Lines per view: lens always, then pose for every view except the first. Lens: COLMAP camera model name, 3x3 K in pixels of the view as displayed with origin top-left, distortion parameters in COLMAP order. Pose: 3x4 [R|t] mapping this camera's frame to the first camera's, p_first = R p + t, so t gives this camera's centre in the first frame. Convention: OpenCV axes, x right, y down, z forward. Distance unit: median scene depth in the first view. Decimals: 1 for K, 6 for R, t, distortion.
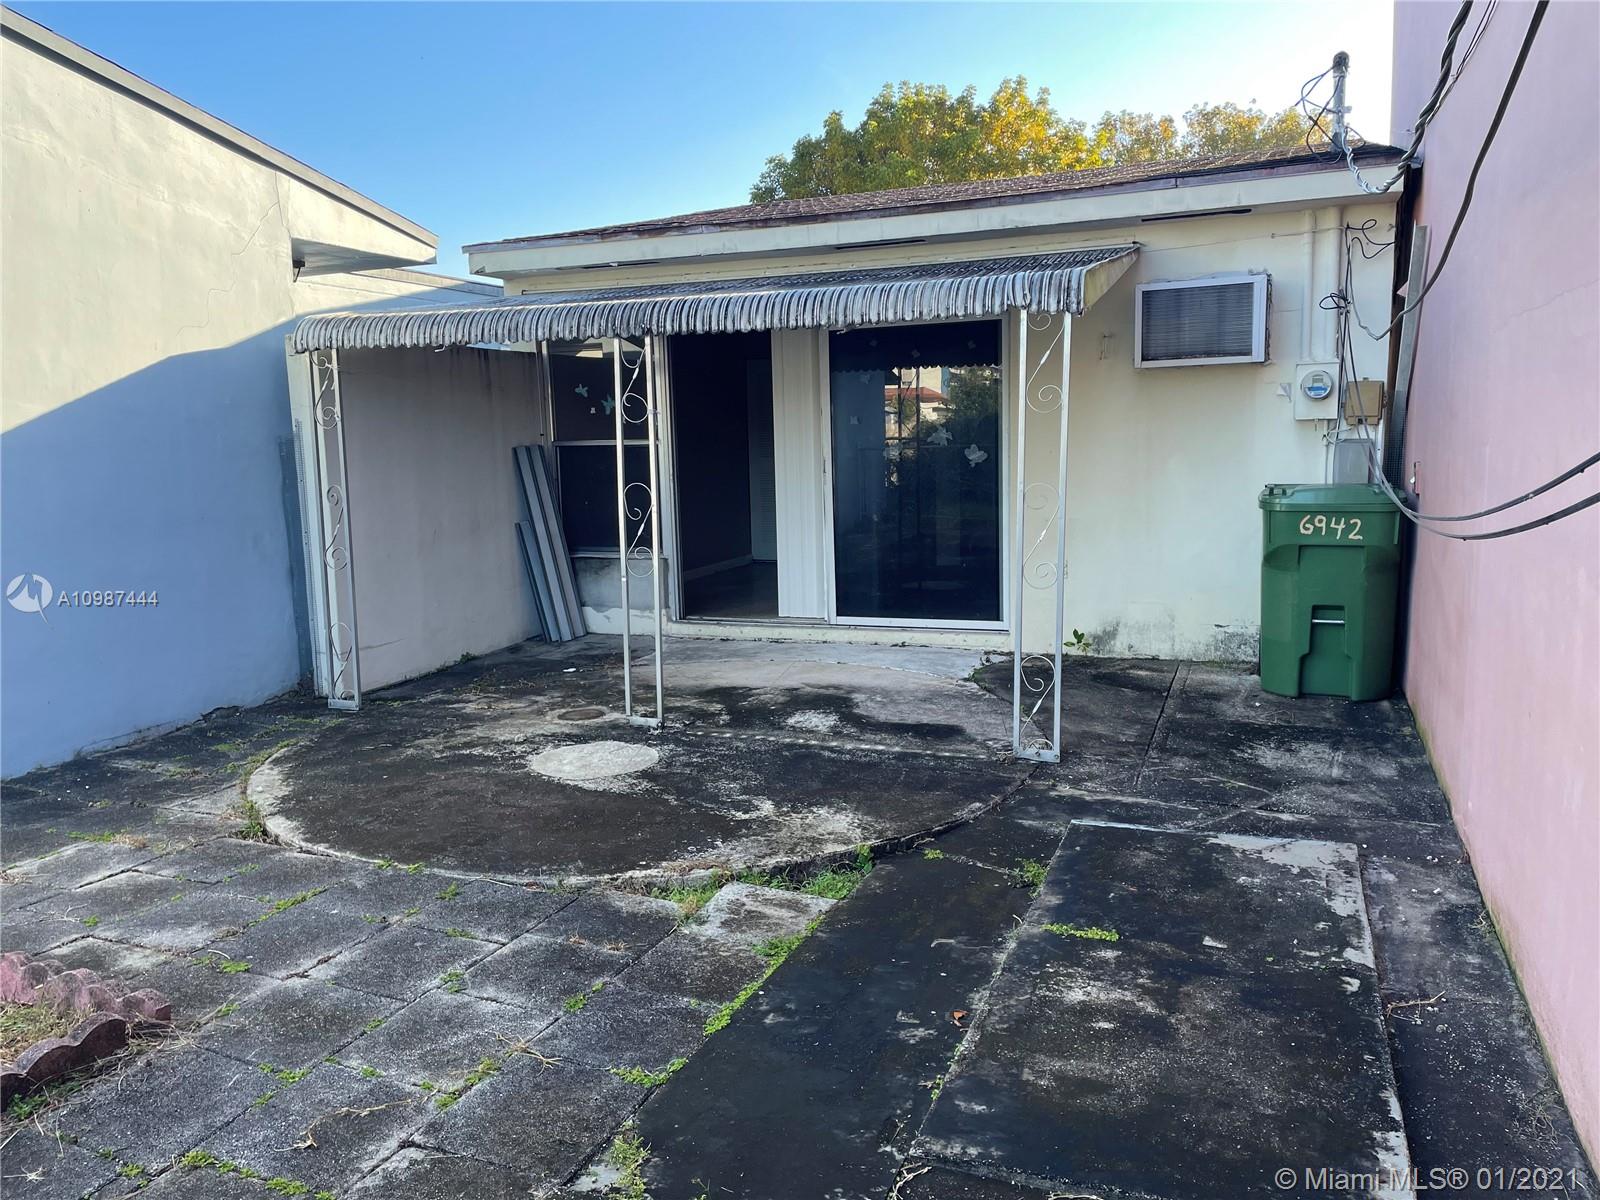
lens RADIAL K [[1205.1, 0, 792.5], [0, 1205.1, 594.6], [0, 0, 1]] dist [0.085673, -0.107481]
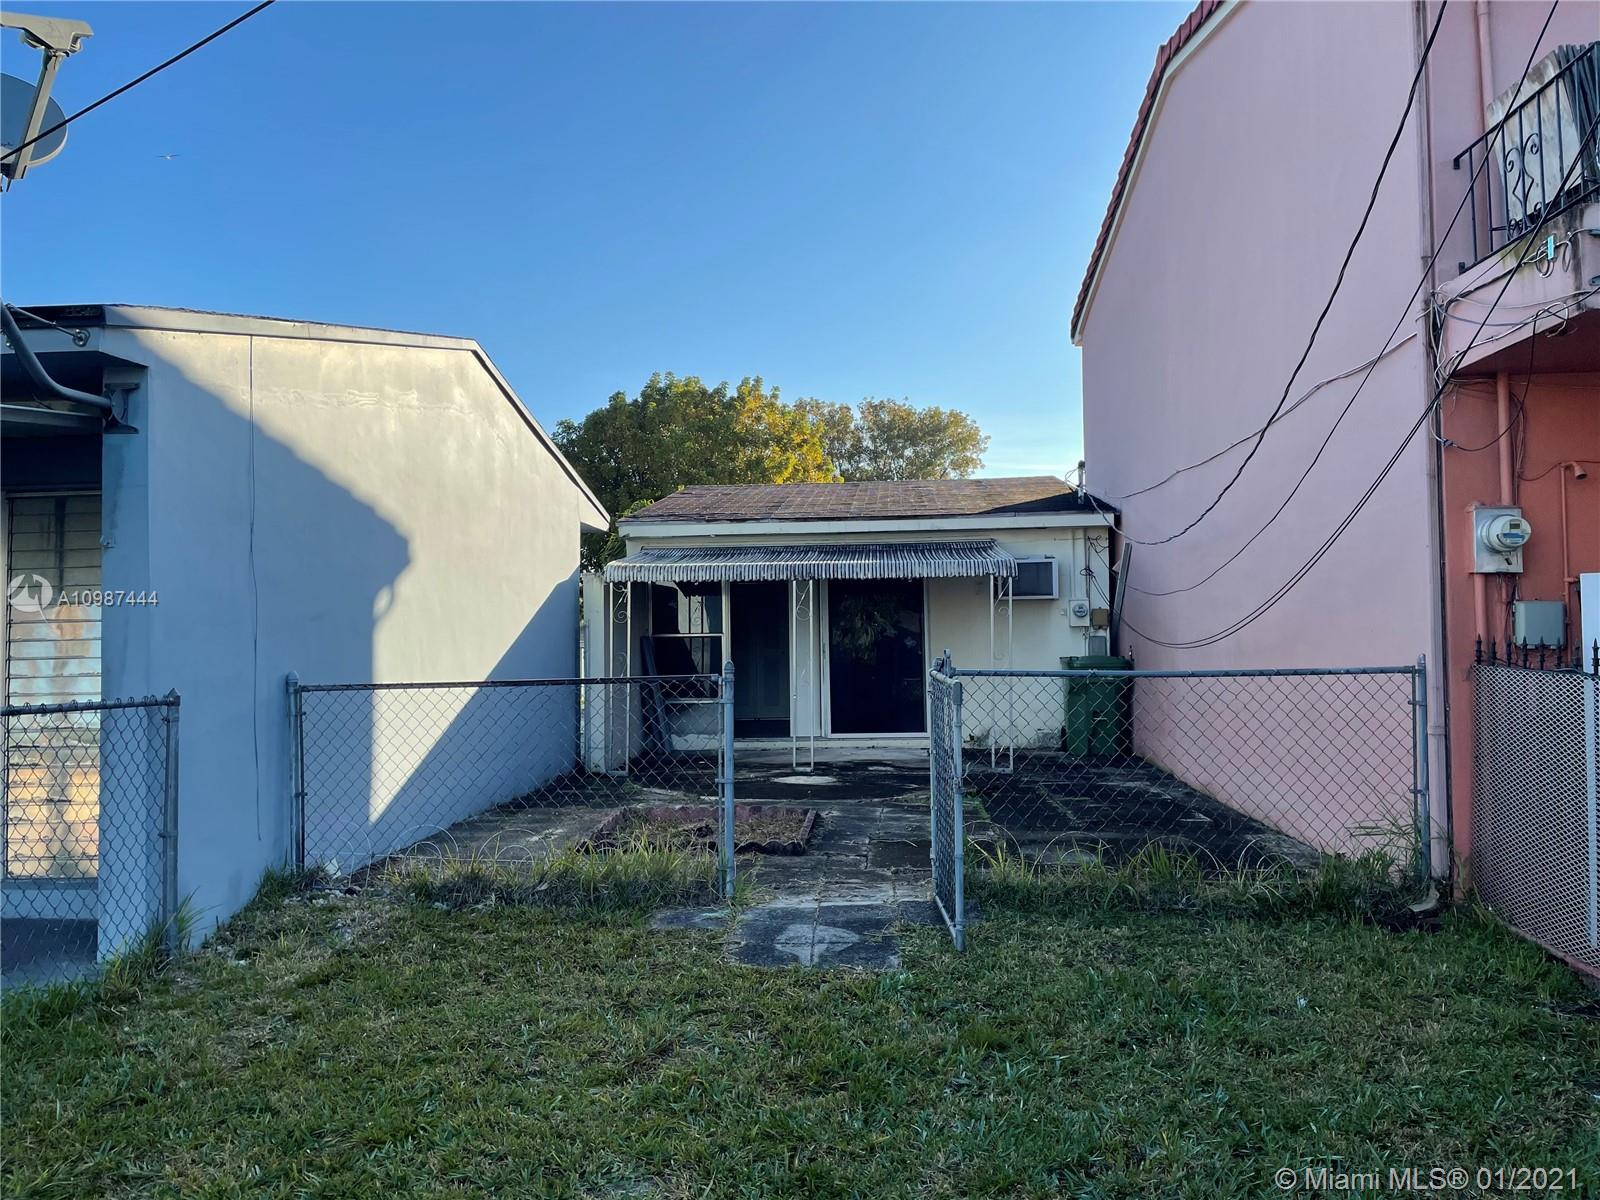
lens RADIAL K [[1205.1, 0, 805.2], [0, 1205.1, 598.3], [0, 0, 1]] dist [0.085673, -0.107481]
pose [[0.952249, 0.022343, 0.304505, -0.590507], [0.031886, 0.984588, -0.171959, 0.136403], [-0.303654, 0.173457, 0.936860, -0.730932]]
